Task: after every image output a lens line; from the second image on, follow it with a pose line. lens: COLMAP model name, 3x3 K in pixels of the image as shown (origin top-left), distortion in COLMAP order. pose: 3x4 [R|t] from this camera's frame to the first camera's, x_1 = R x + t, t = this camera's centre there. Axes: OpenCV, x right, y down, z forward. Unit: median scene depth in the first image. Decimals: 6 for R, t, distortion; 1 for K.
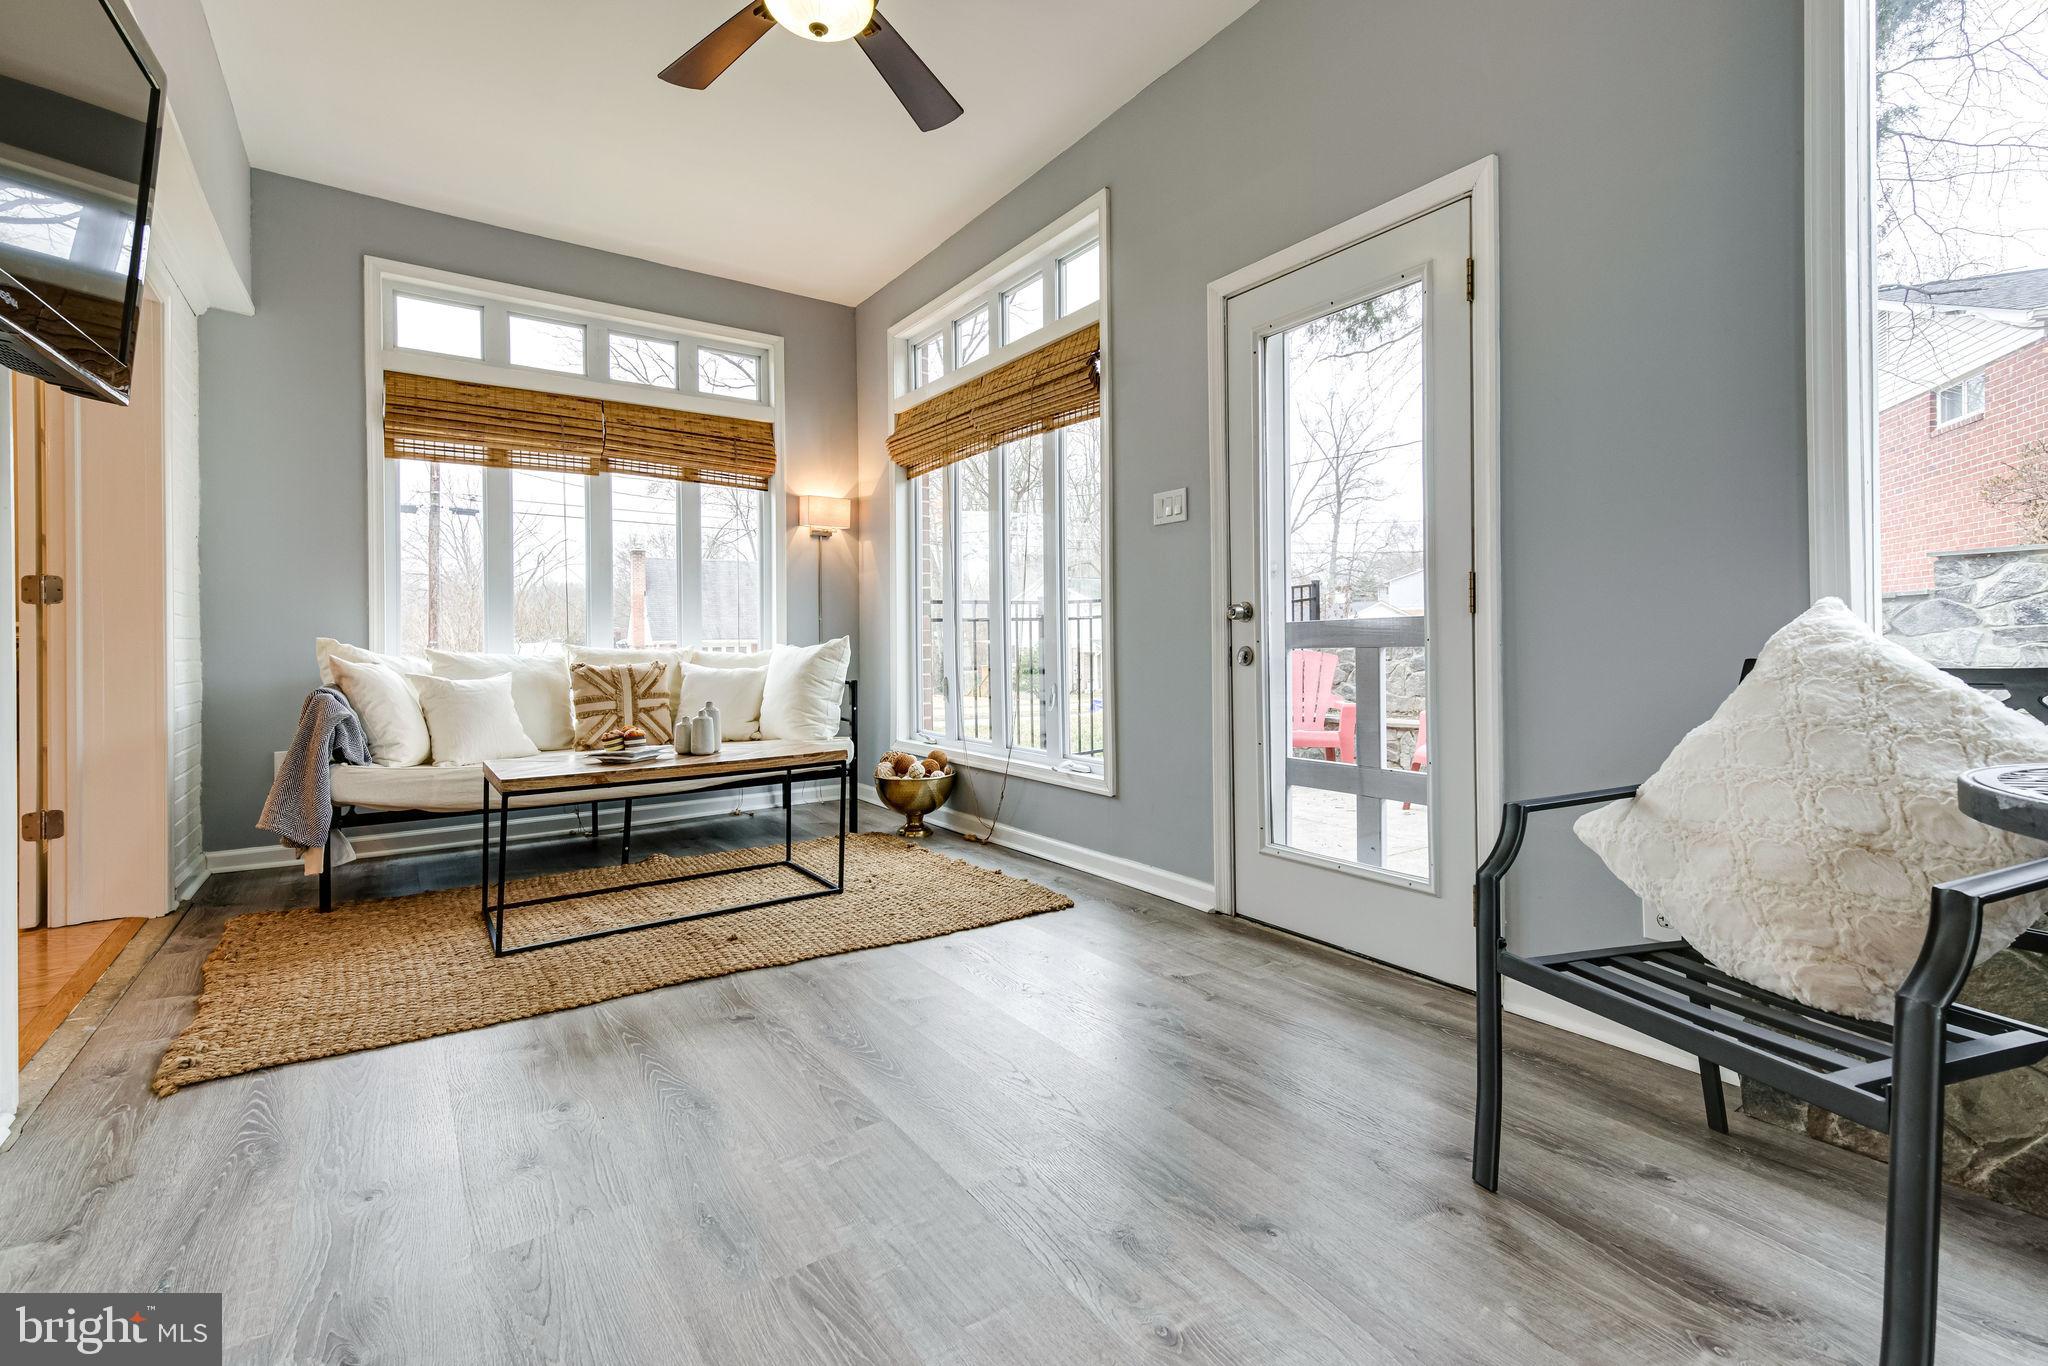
lens RADIAL K [[870.7, 0, 1027.5], [0, 870.7, 646.9], [0, 0, 1]] dist [0.027283, -0.008156]
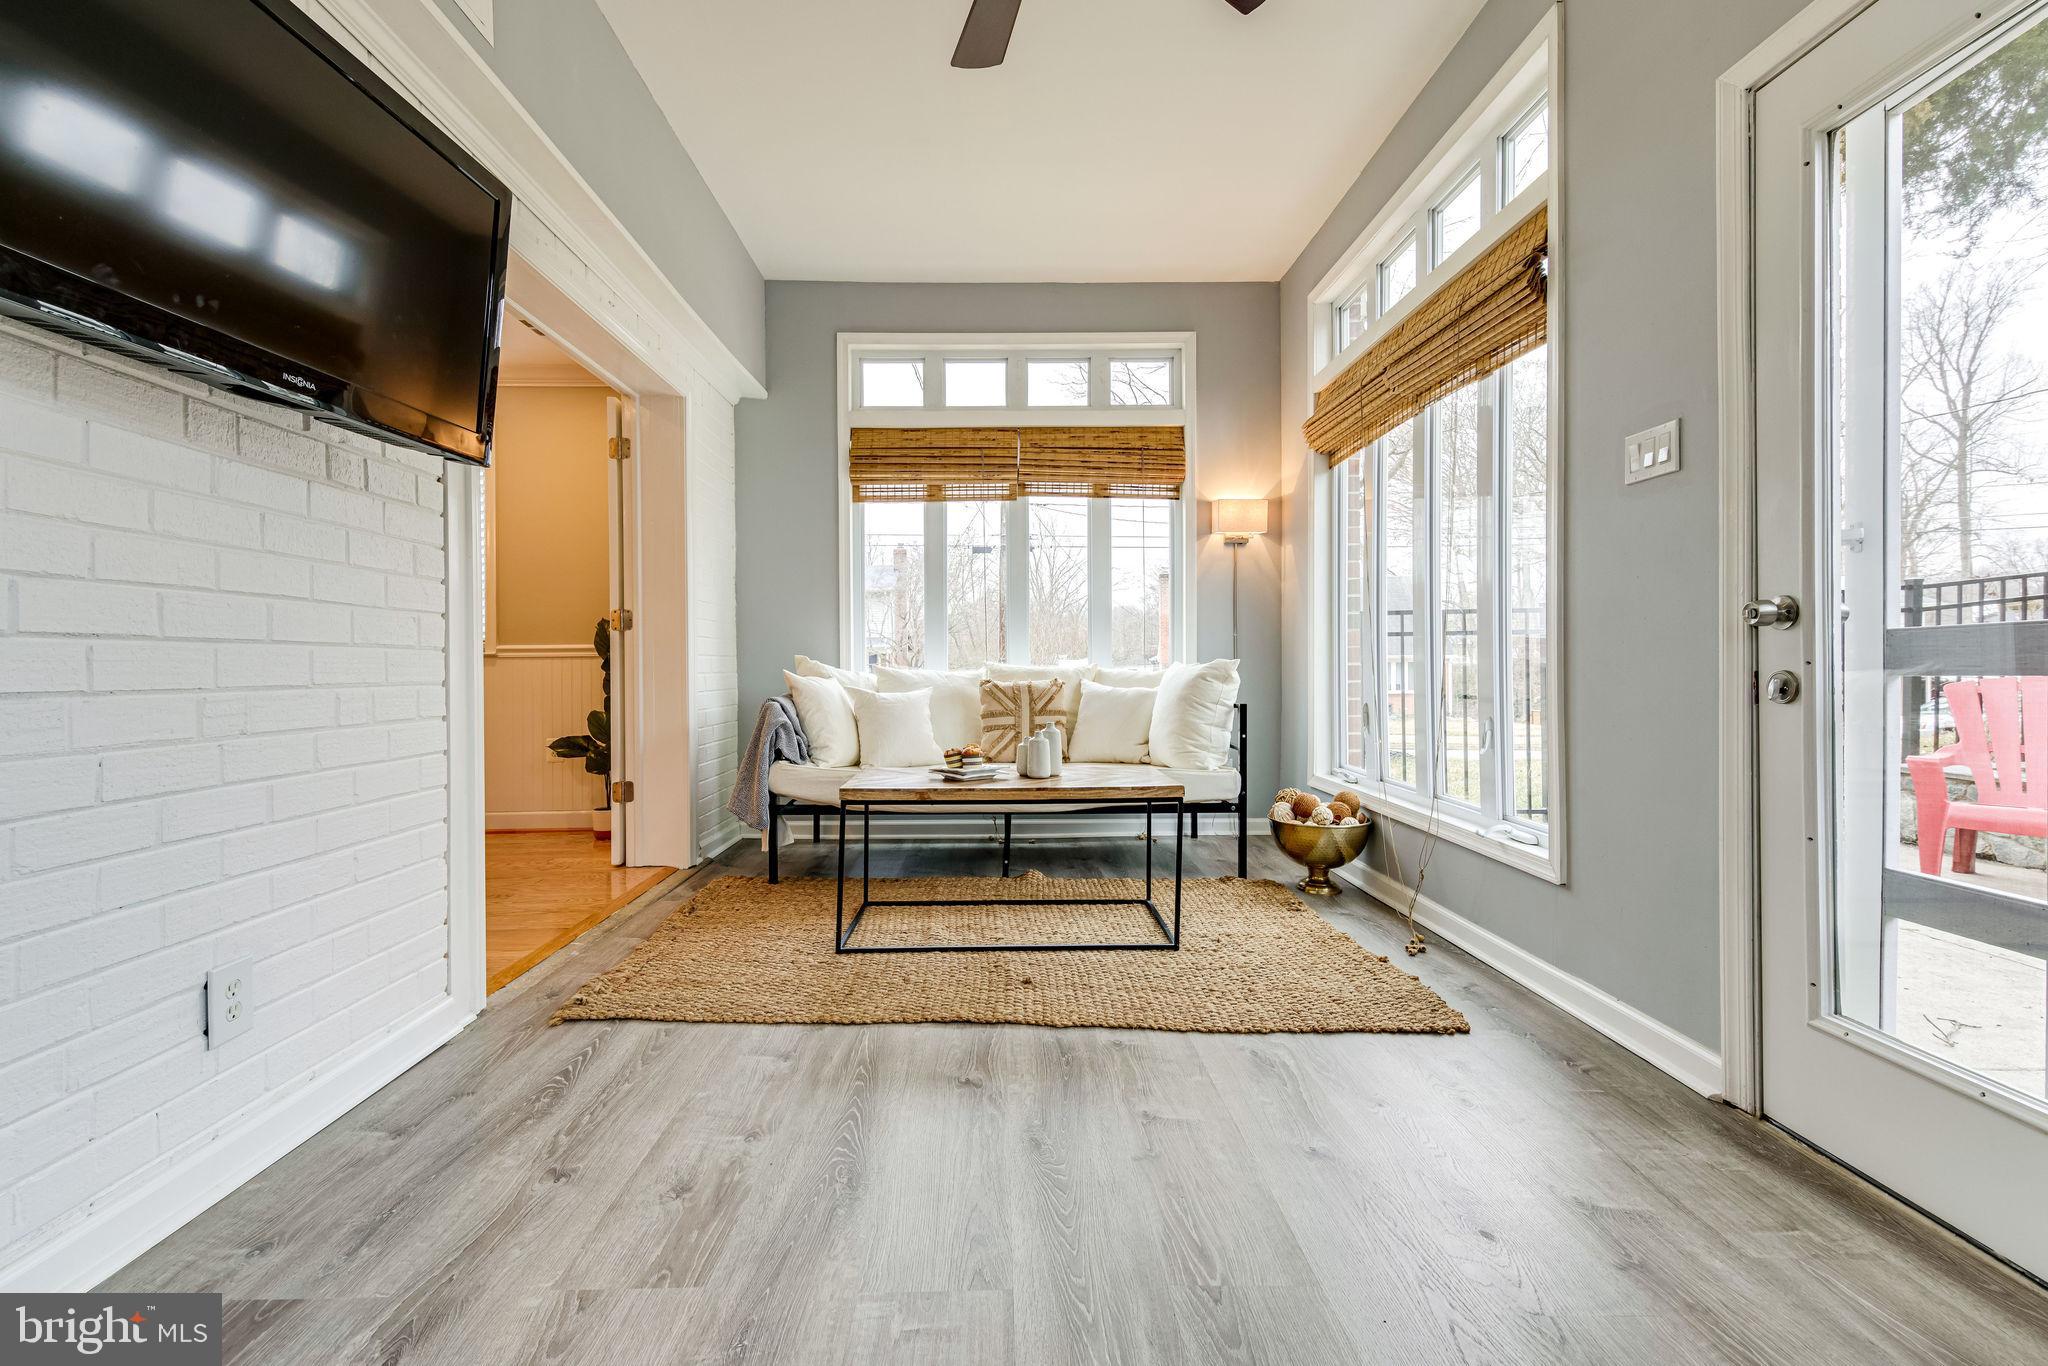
lens RADIAL K [[867.4, 0, 1034.8], [0, 867.4, 670.8], [0, 0, 1]] dist [0.025670, -0.007921]
pose [[0.829800, 0.010382, -0.557965, 0.126945], [-0.005765, 0.999933, 0.010033, -0.002755], [0.558032, -0.005109, 0.829804, 0.174923]]
